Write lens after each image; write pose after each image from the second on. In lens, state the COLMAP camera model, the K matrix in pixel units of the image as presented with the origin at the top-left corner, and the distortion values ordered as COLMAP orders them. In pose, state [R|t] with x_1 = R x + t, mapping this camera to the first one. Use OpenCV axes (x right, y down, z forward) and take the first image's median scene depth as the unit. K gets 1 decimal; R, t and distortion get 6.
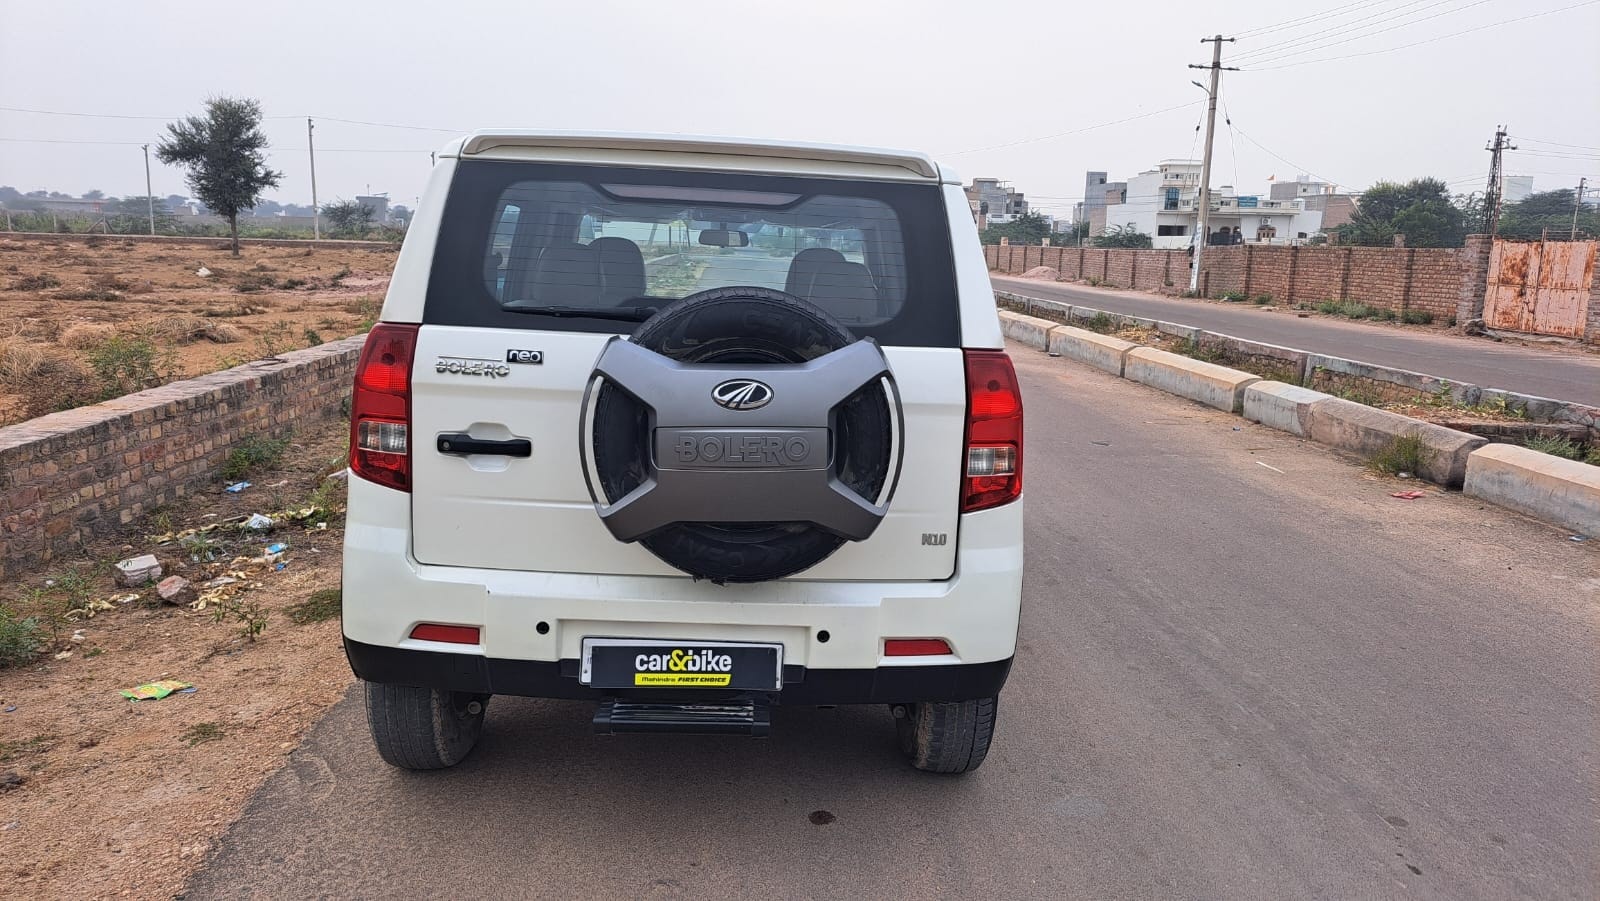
lens RADIAL K [[1216.8, 0, 763.8], [0, 1216.8, 436.6], [0, 0, 1]] dist [0.056918, -0.034732]
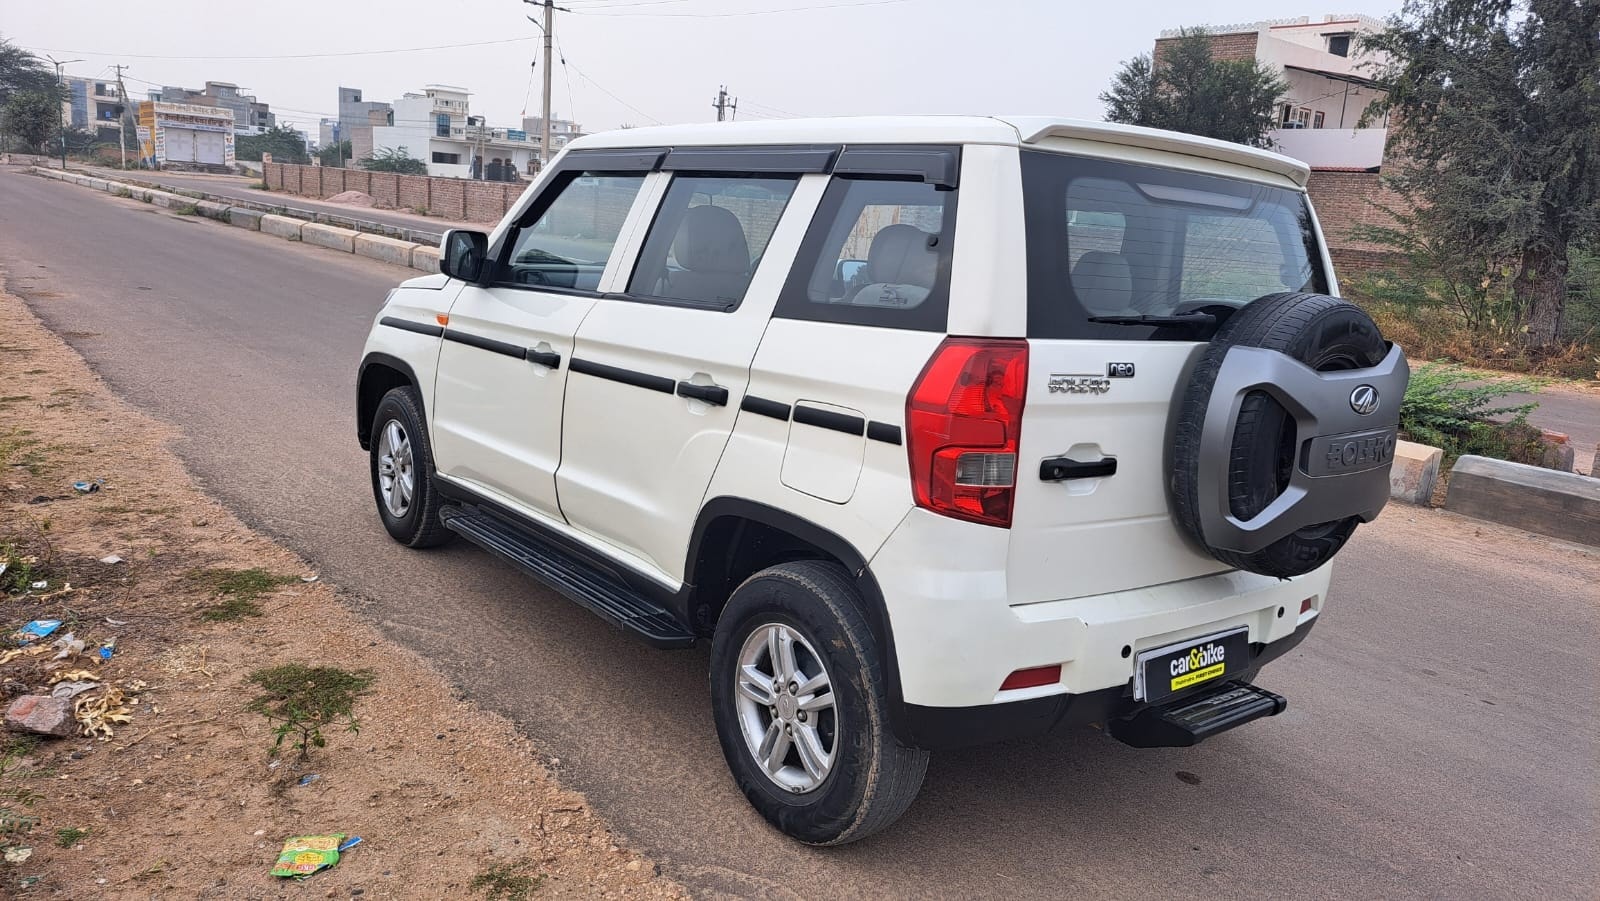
lens RADIAL K [[1216.8, 0, 835.9], [0, 1216.8, 429.4], [0, 0, 1]] dist [0.056918, -0.034732]
pose [[0.784660, -0.078923, 0.614882, -0.529517], [0.045250, 0.996509, 0.070162, -0.053322], [-0.618272, -0.027229, 0.785492, 0.222827]]
